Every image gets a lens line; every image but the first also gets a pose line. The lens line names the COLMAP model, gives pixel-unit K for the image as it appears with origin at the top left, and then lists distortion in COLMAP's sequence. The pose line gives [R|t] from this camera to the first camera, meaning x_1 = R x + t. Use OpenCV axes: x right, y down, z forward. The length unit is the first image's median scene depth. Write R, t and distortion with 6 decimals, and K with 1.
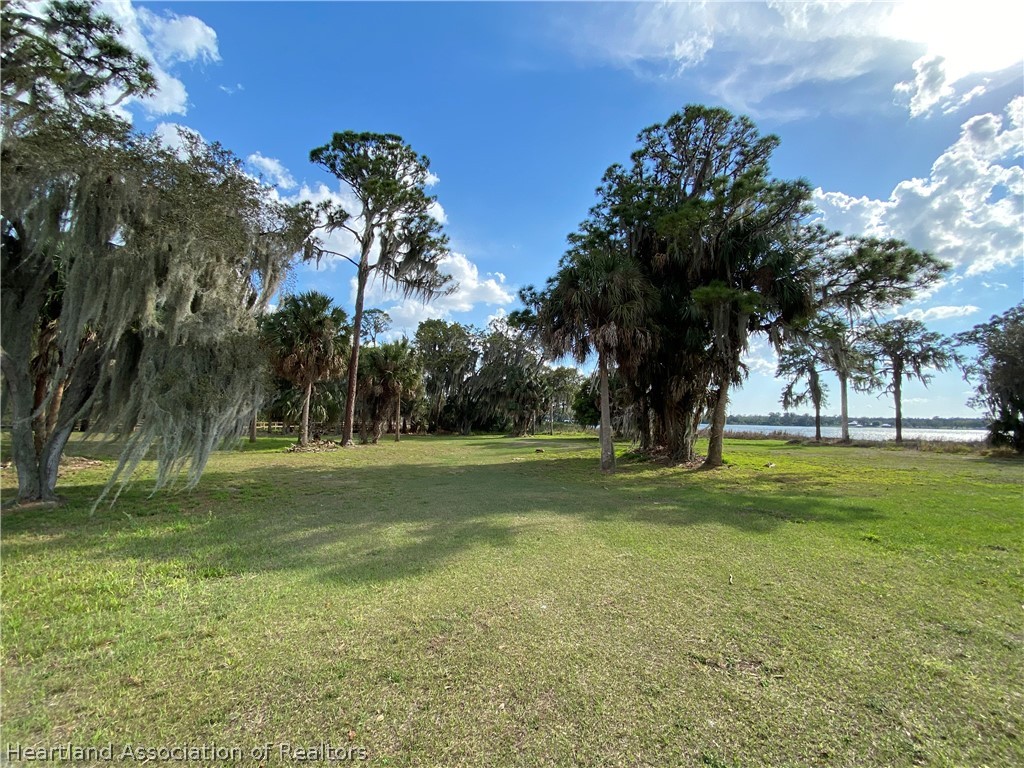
lens RADIAL K [[421.5, 0, 512.0], [0, 421.5, 384.0], [0, 0, 1]] dist [0.025540, -0.023245]
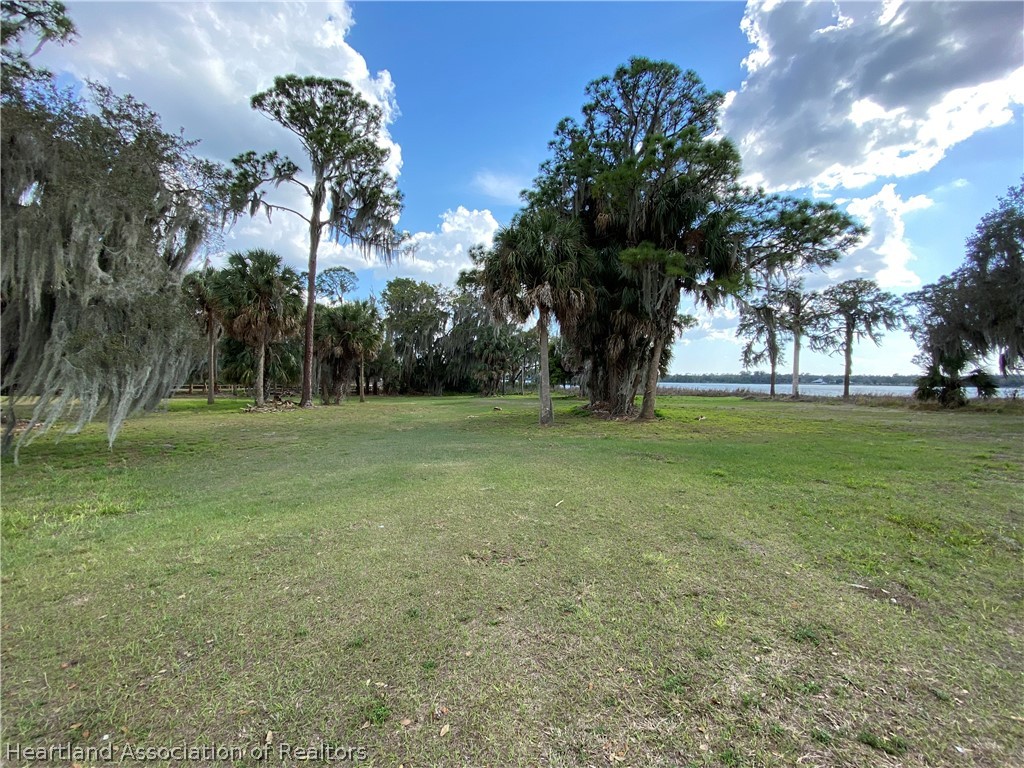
lens RADIAL K [[421.5, 0, 512.0], [0, 421.5, 384.0], [0, 0, 1]] dist [0.025540, -0.023245]
pose [[0.998886, -0.009031, 0.046322, 0.050251], [0.004721, 0.995719, 0.092315, 0.002312], [-0.046957, -0.091994, 0.994652, -0.021077]]
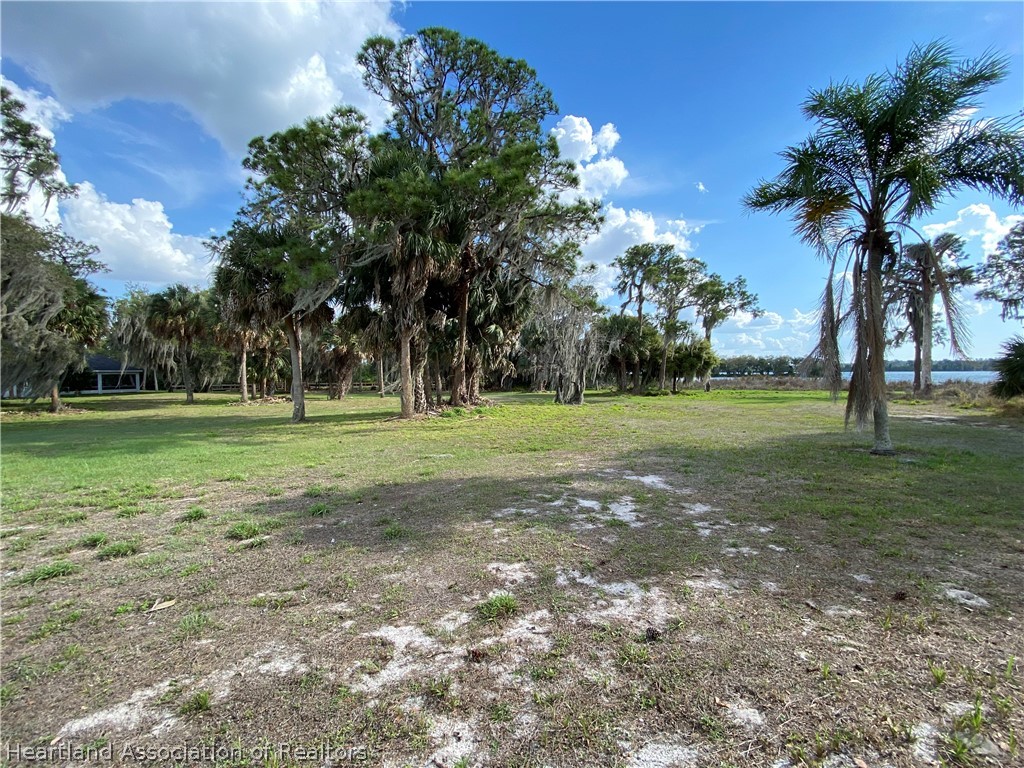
lens RADIAL K [[421.5, 0, 512.0], [0, 421.5, 384.0], [0, 0, 1]] dist [0.025540, -0.023245]
pose [[0.917155, -0.019339, -0.398062, 0.658097], [0.060906, 0.993891, 0.092043, 0.018765], [0.393850, -0.108662, 0.912729, 0.118406]]
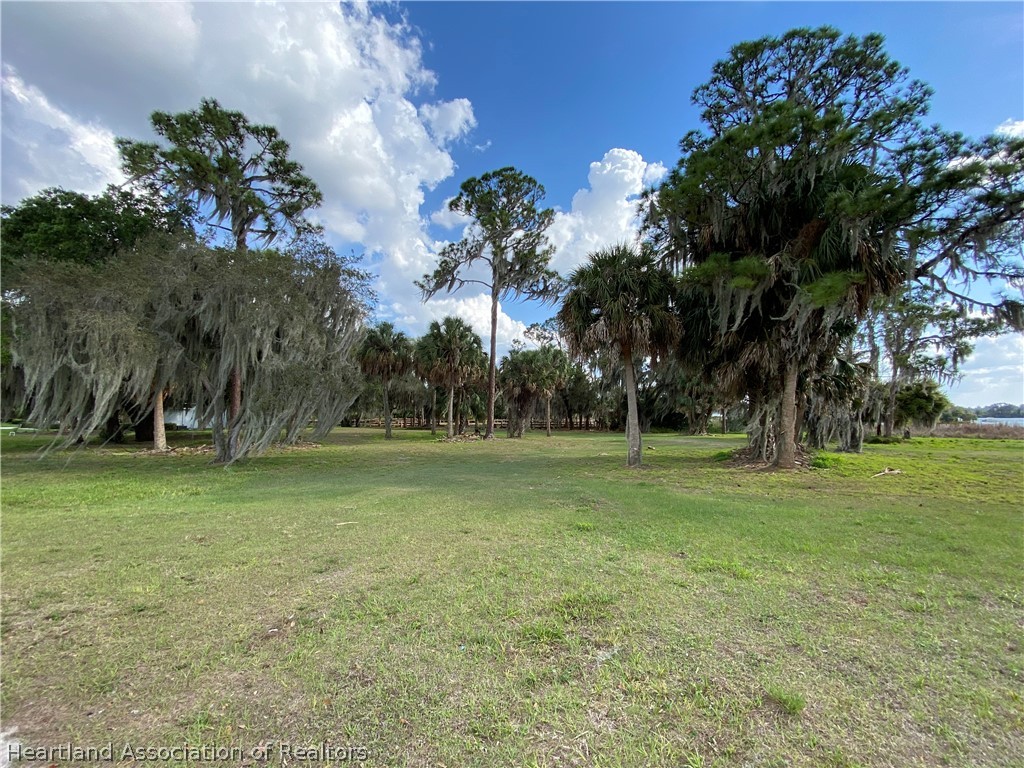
lens RADIAL K [[420.4, 0, 507.0], [0, 420.4, 389.7], [0, 0, 1]] dist [0.028108, -0.025617]
pose [[0.853329, -0.044103, -0.519505, 0.271074], [0.054010, 0.998533, 0.003946, 0.004387], [0.518568, -0.031426, 0.854459, 0.009464]]
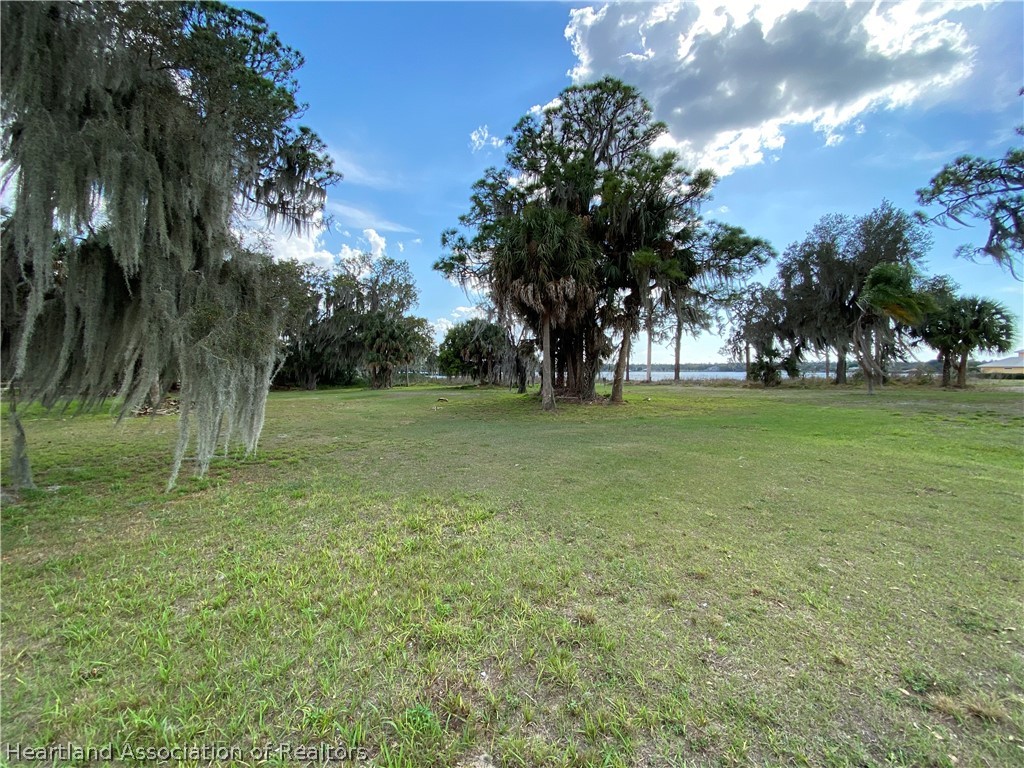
lens RADIAL K [[421.5, 0, 512.0], [0, 421.5, 384.0], [0, 0, 1]] dist [0.025540, -0.023245]
pose [[0.912217, -0.034378, 0.408261, -0.176055], [-0.012897, 0.993570, 0.112482, 0.005528], [-0.409503, -0.107873, 0.905909, 0.017701]]
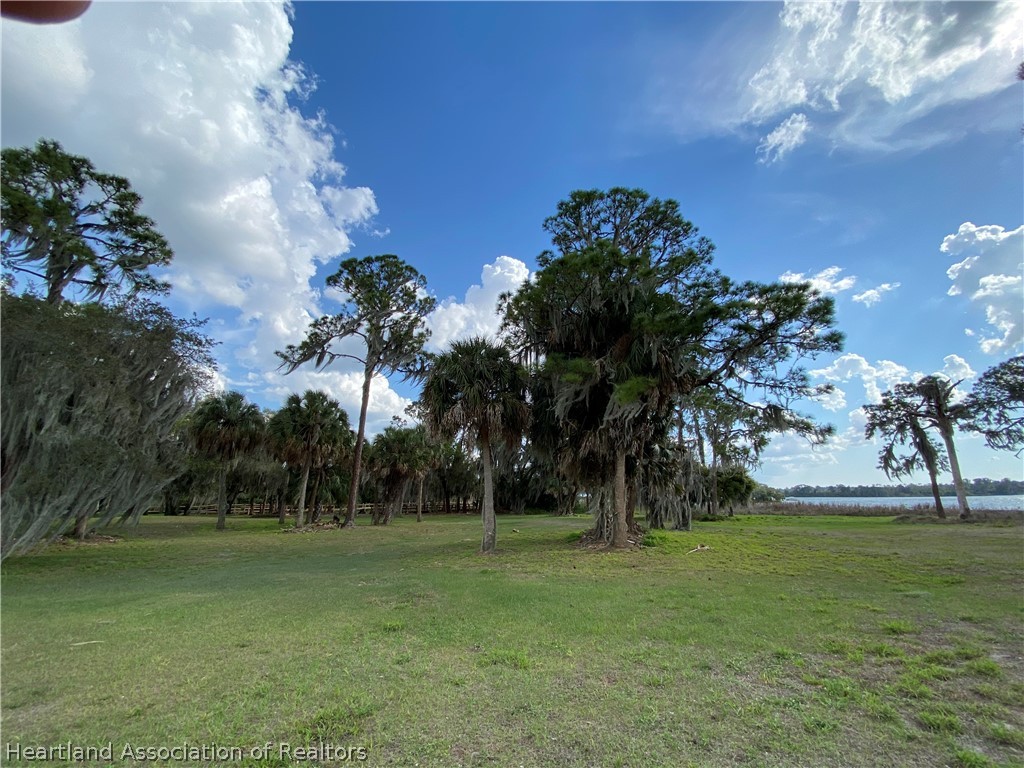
lens RADIAL K [[421.5, 0, 512.0], [0, 421.5, 384.0], [0, 0, 1]] dist [0.025540, -0.023245]
pose [[0.964312, -0.087986, -0.249723, 0.306625], [0.042423, 0.982329, -0.182289, 0.003329], [0.261349, 0.165190, 0.951004, 0.016021]]
